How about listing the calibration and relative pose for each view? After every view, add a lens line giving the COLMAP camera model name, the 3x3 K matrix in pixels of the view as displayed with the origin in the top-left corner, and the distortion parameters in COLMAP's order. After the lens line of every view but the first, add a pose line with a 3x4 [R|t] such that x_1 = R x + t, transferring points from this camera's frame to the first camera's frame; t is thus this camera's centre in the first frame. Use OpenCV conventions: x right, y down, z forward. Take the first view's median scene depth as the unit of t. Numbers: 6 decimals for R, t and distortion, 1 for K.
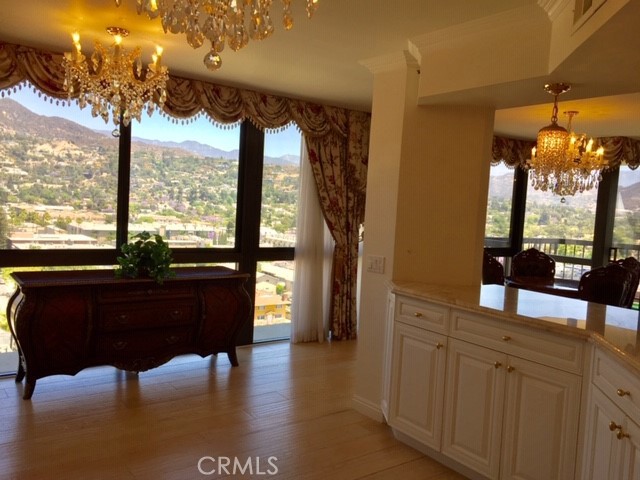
lens RADIAL K [[546.0, 0, 320.0], [0, 546.0, 240.0], [0, 0, 1]] dist [0.059520, -0.003834]
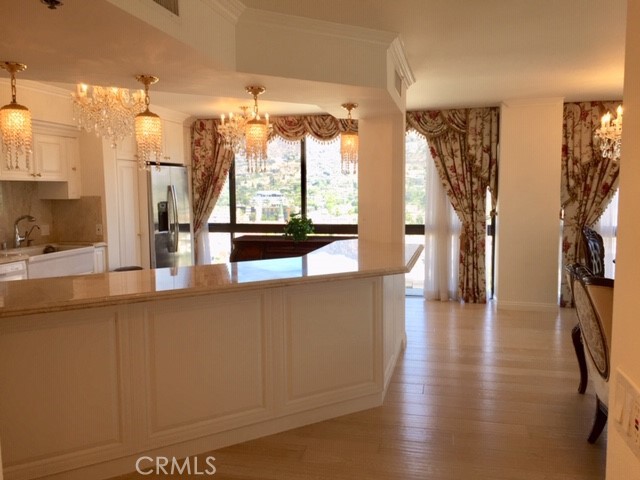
lens RADIAL K [[546.0, 0, 320.0], [0, 546.0, 240.0], [0, 0, 1]] dist [0.059520, -0.003834]
pose [[0.637094, 0.028496, -0.770259, 0.778076], [0.002110, 0.999248, 0.038713, -0.000255], [0.770783, -0.026289, 0.636555, -0.013307]]
